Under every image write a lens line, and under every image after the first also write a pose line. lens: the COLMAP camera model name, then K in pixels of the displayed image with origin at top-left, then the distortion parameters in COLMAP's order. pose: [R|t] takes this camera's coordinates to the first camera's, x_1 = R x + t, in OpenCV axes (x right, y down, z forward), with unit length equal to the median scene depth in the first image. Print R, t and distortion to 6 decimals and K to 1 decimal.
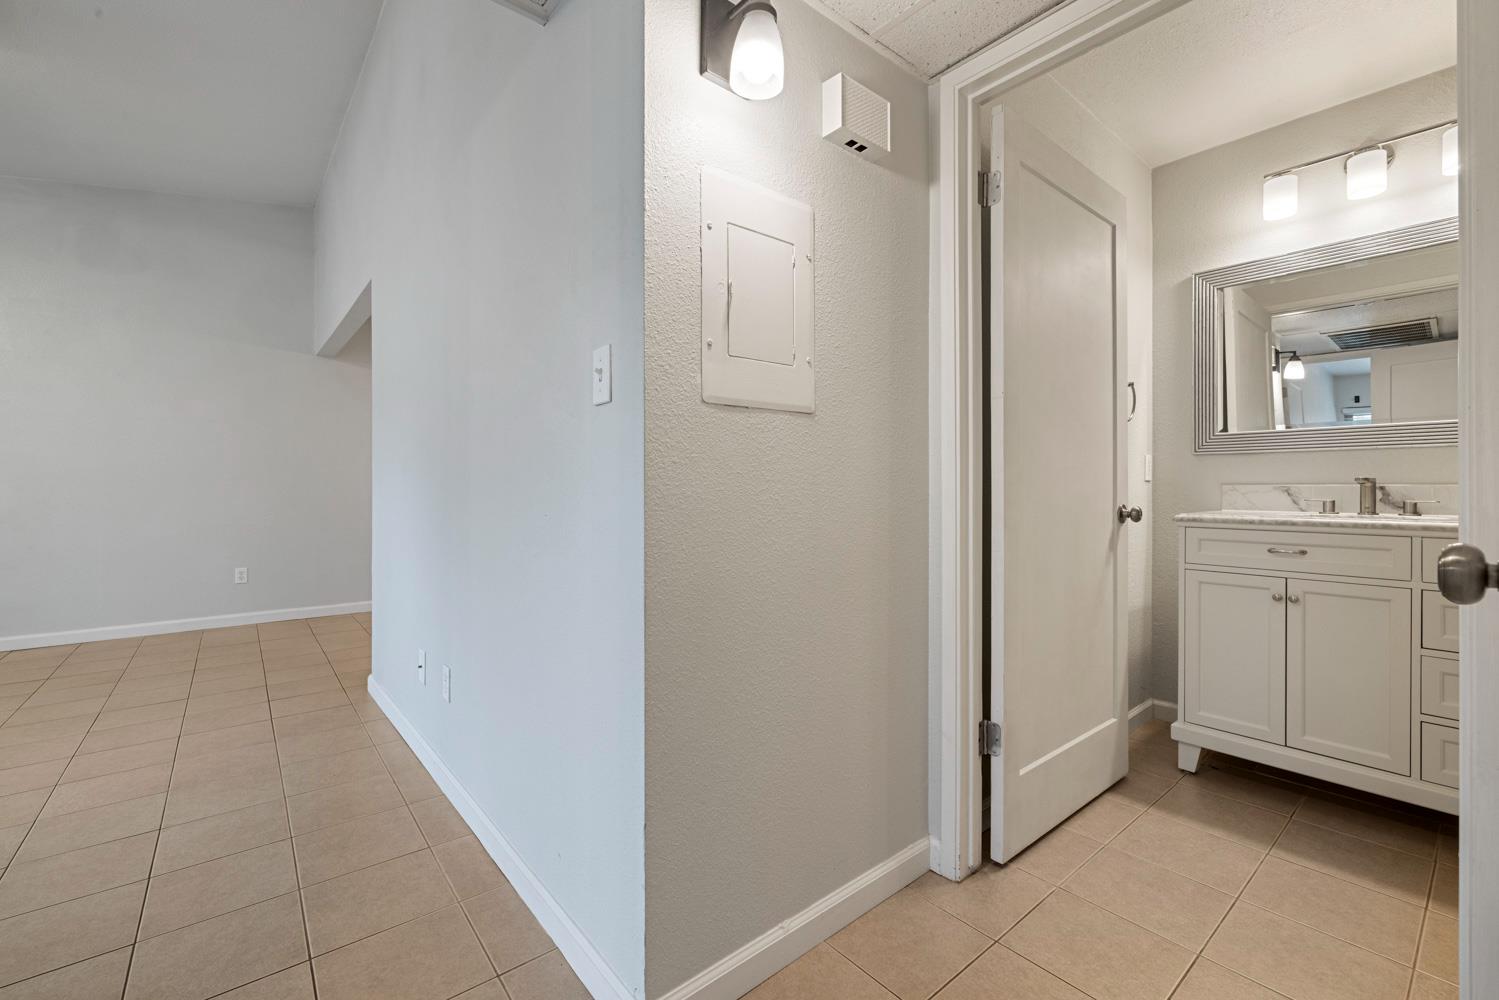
lens RADIAL K [[629.6, 0, 746.3], [0, 629.6, 490.2], [0, 0, 1]] dist [0.000333, -0.000130]
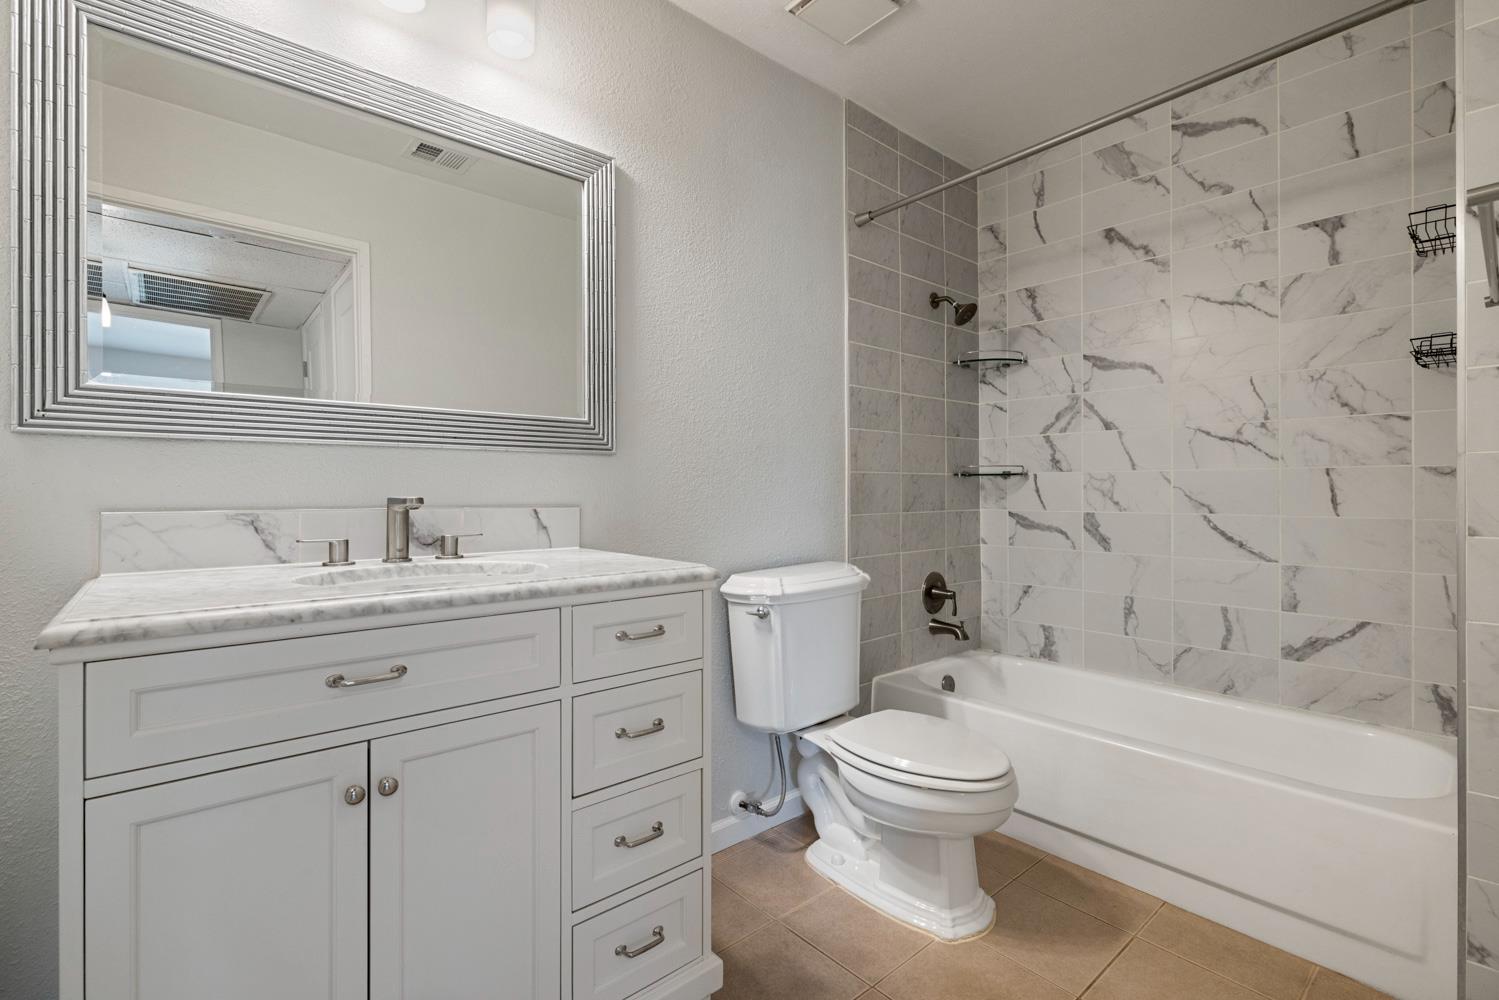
lens RADIAL K [[674.6, 0, 743.0], [0, 674.6, 495.6], [0, 0, 1]] dist [-0.007329, 0.000497]
pose [[-0.017858, -0.006081, 0.999822, 0.381713], [0.004238, 0.999972, 0.006158, -0.023762], [-0.999832, 0.004347, -0.017831, 0.711957]]
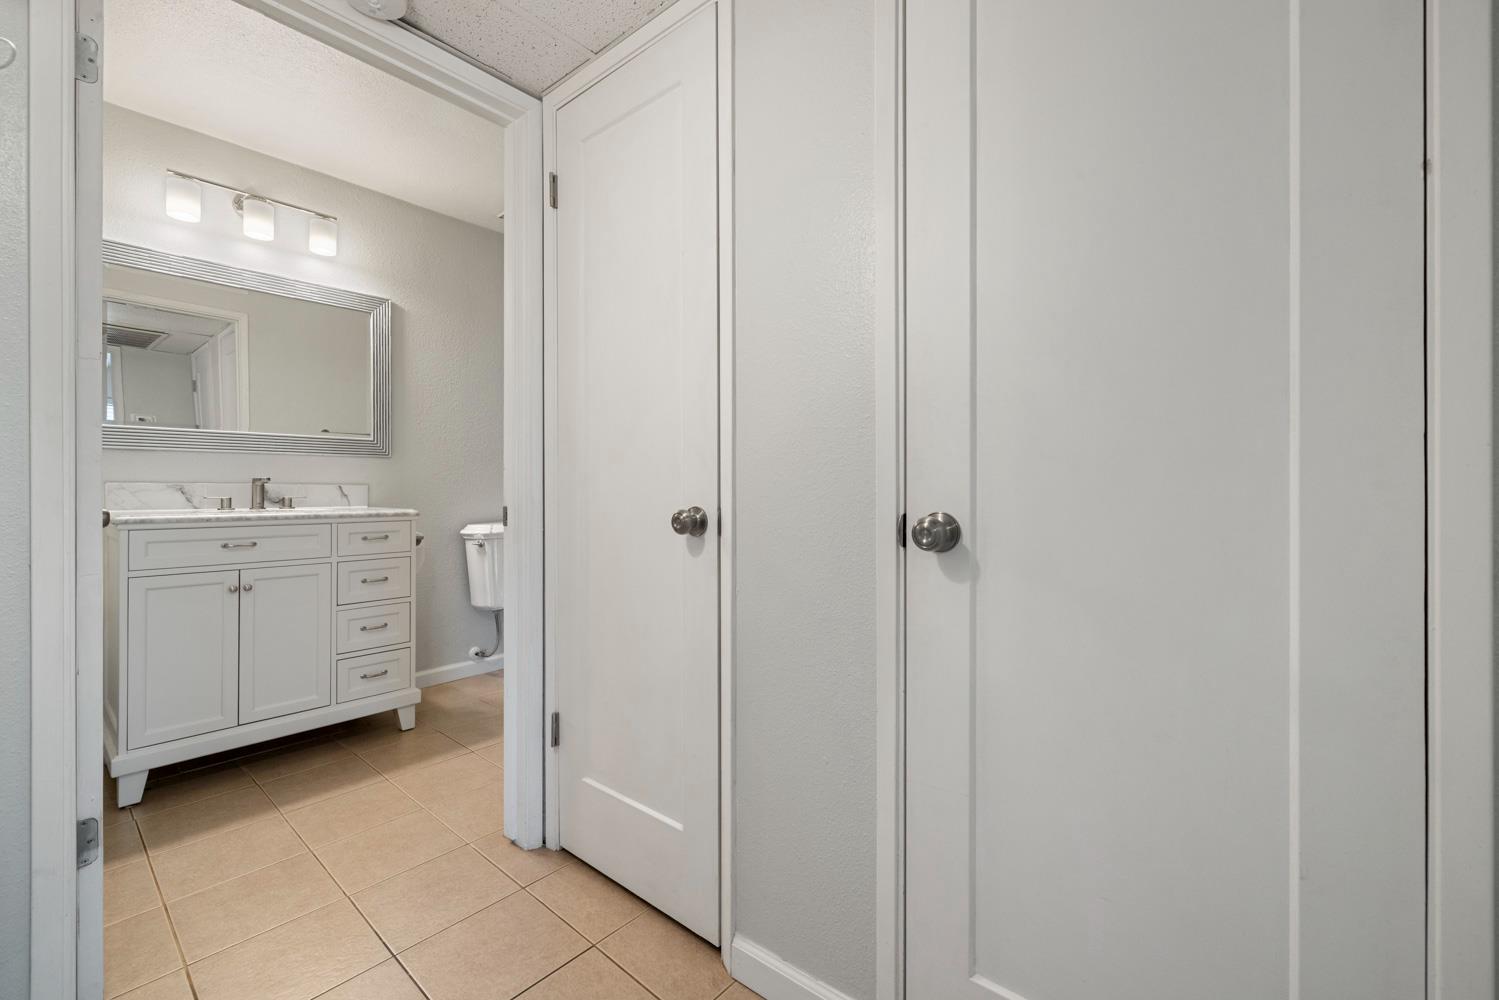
lens RADIAL K [[629.6, 0, 746.3], [0, 629.6, 490.2], [0, 0, 1]] dist [0.000333, -0.000130]
pose [[-0.172338, -0.004332, 0.985028, -0.335049], [0.000522, 0.999990, 0.004489, -0.001514], [-0.985038, 0.001288, -0.172334, 0.308912]]
